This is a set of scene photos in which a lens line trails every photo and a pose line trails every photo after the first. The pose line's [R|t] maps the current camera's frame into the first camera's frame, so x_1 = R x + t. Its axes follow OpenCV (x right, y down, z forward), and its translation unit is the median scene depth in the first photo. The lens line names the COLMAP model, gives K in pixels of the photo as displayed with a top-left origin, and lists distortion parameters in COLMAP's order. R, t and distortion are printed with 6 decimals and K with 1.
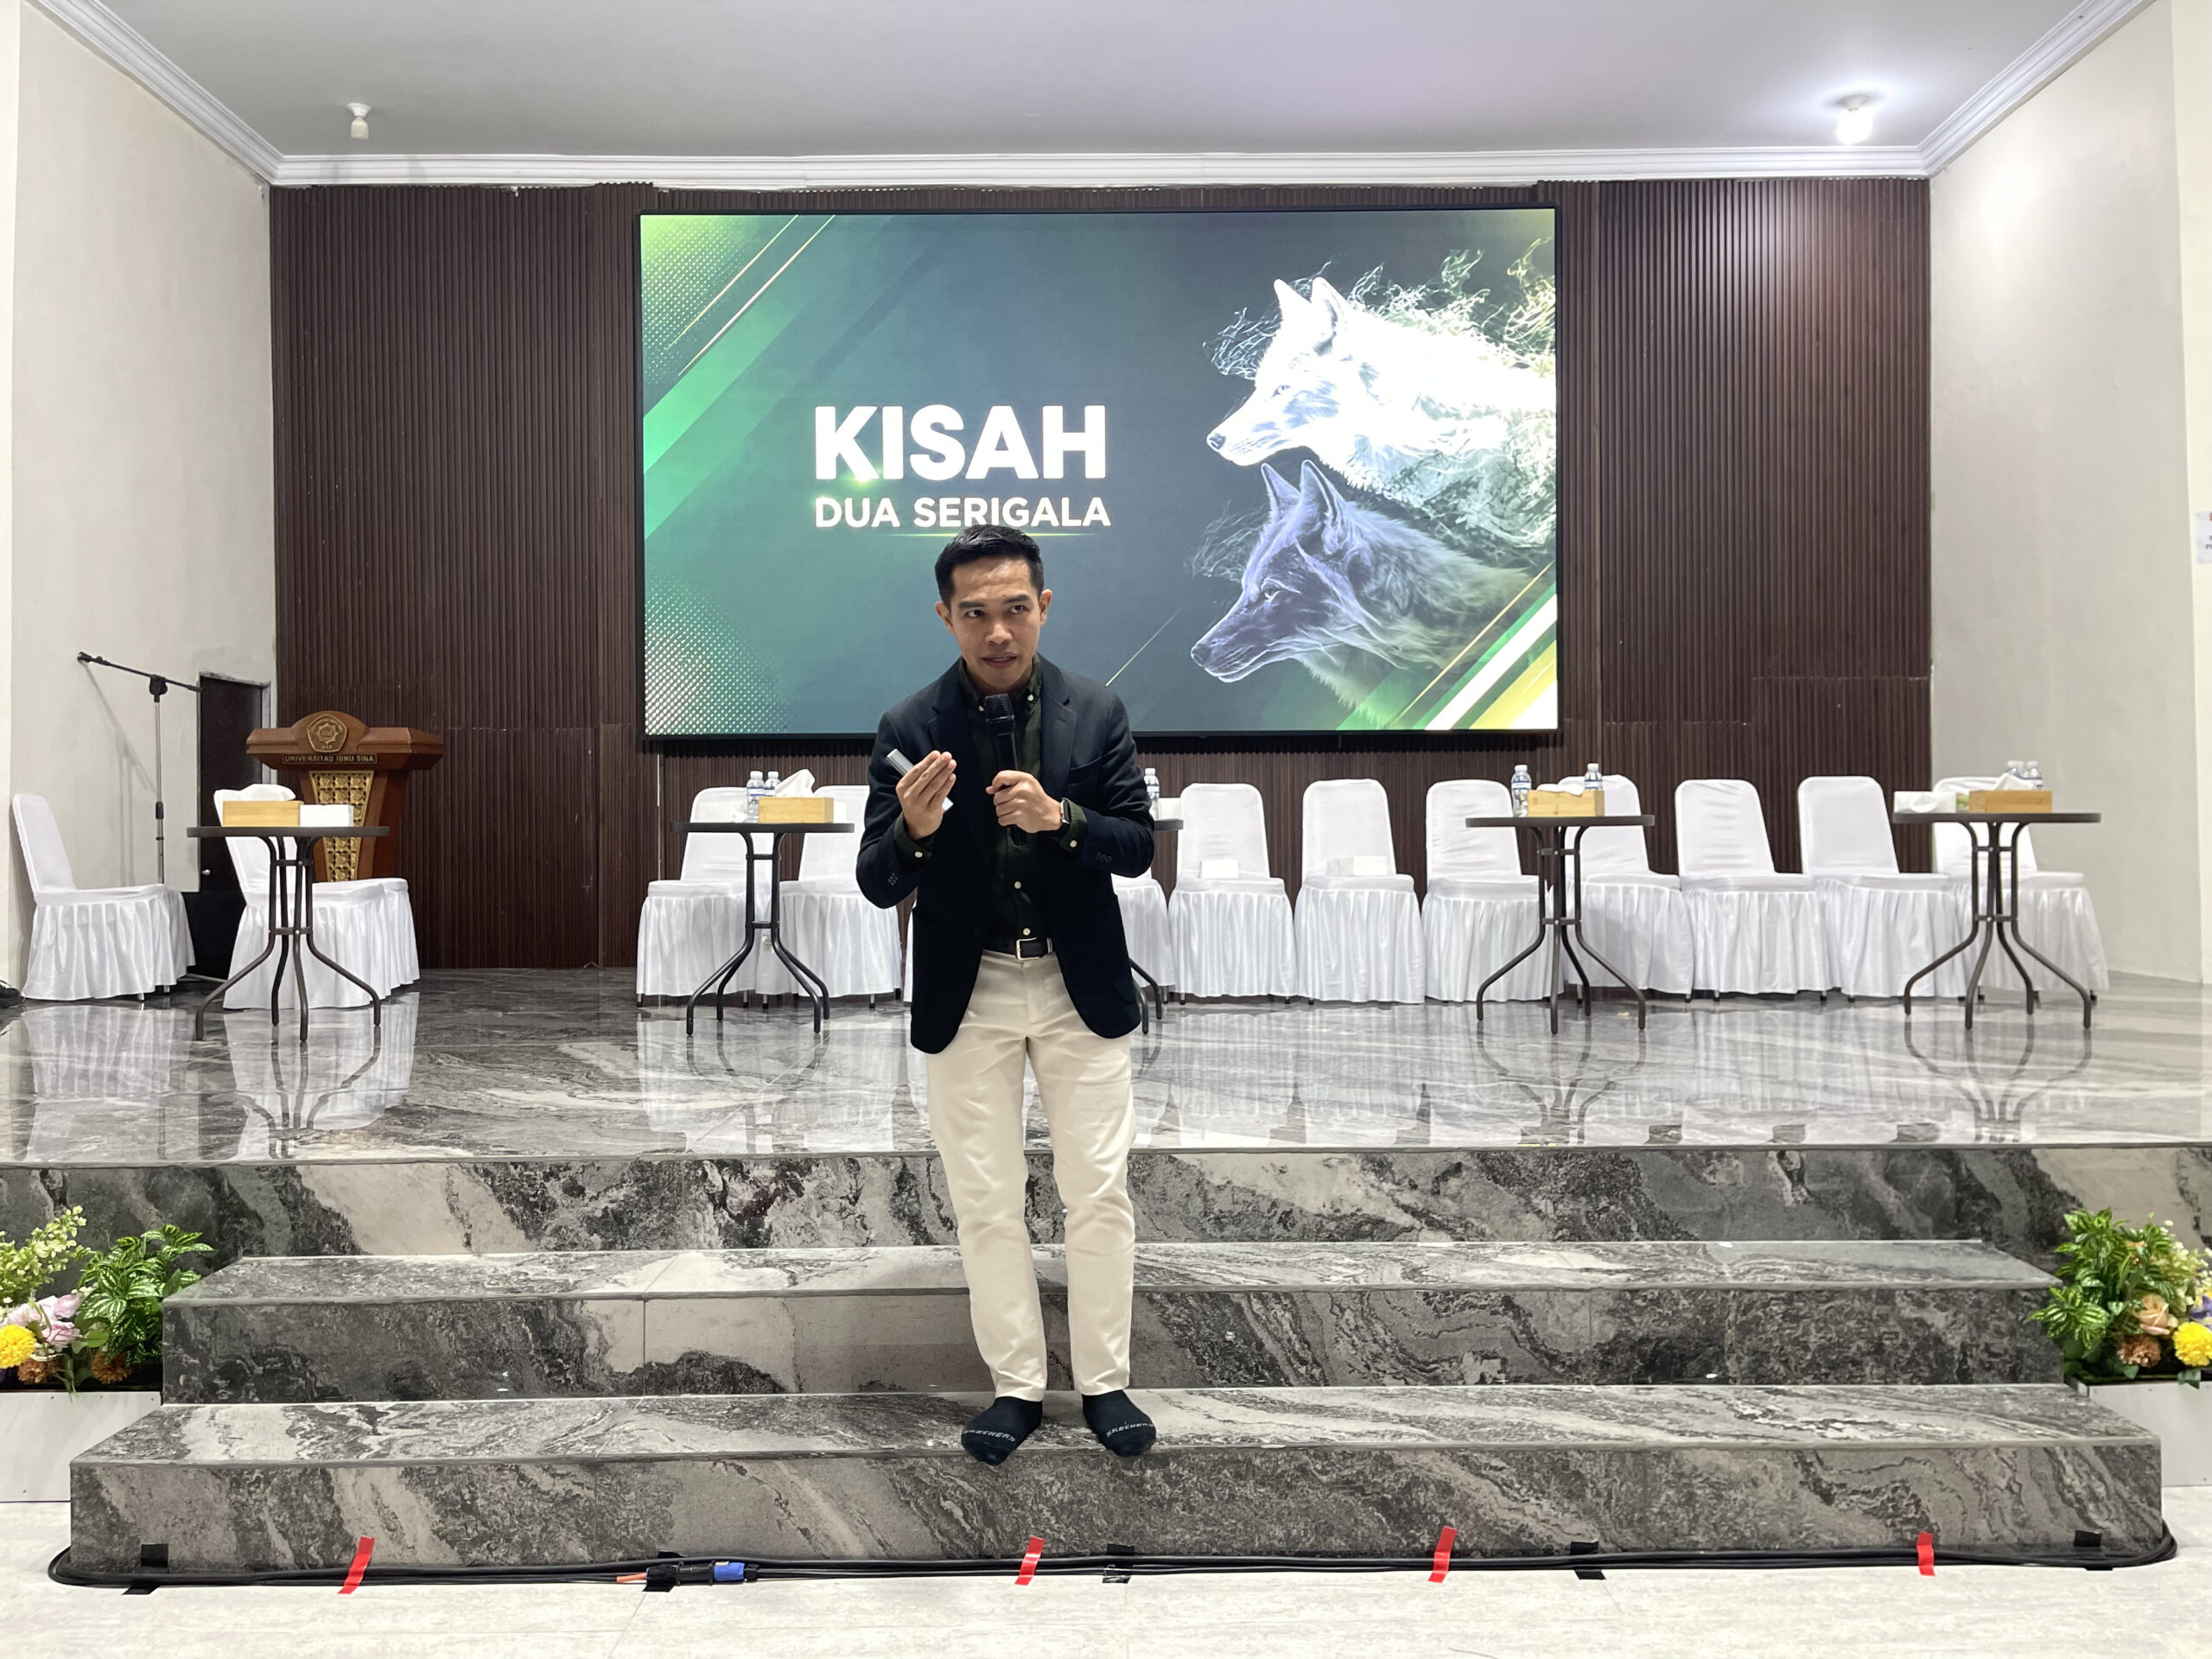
lens RADIAL K [[1729.4, 0, 1117.9], [0, 1729.4, 823.2], [0, 0, 1]] dist [0.066412, -0.077259]
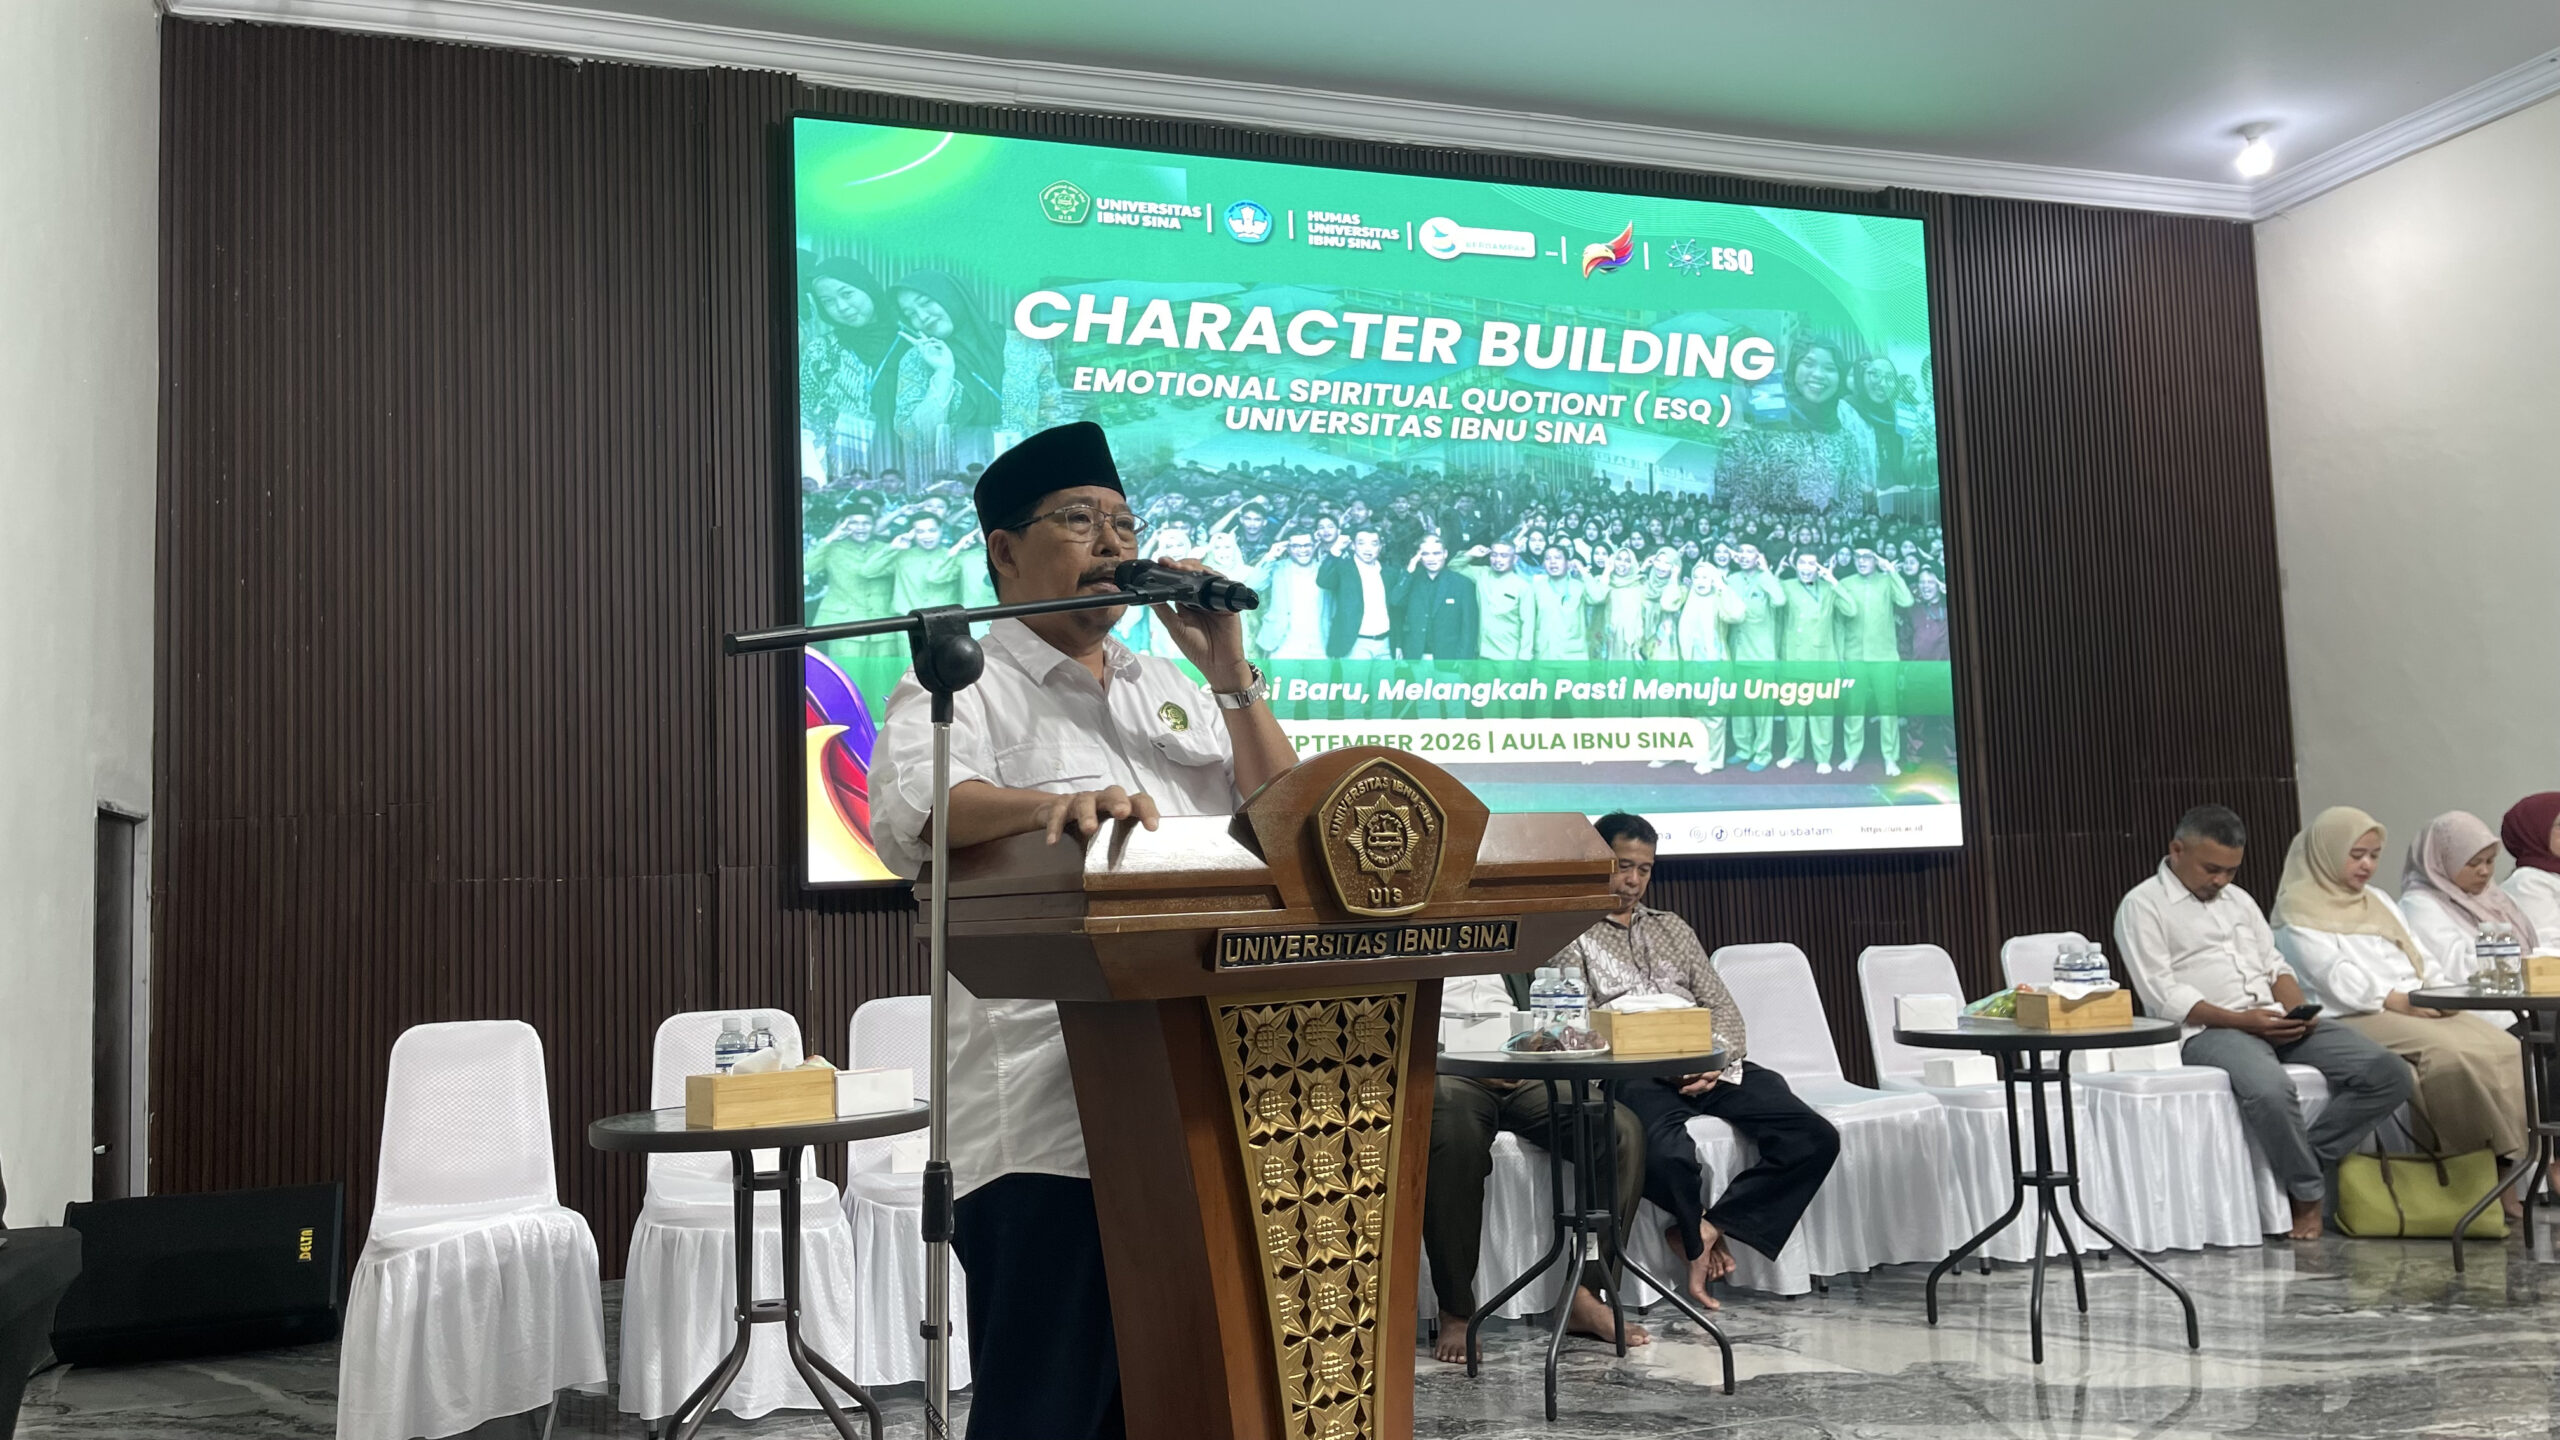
lens RADIAL K [[2039.8, 0, 1334.0], [0, 2039.8, 727.9], [0, 0, 1]] dist [0.031851, -0.025861]
pose [[0.938807, -0.002065, 0.344438, -0.893896], [0.033517, 0.995784, -0.085386, -0.095109], [-0.342810, 0.091706, 0.934918, 0.524821]]
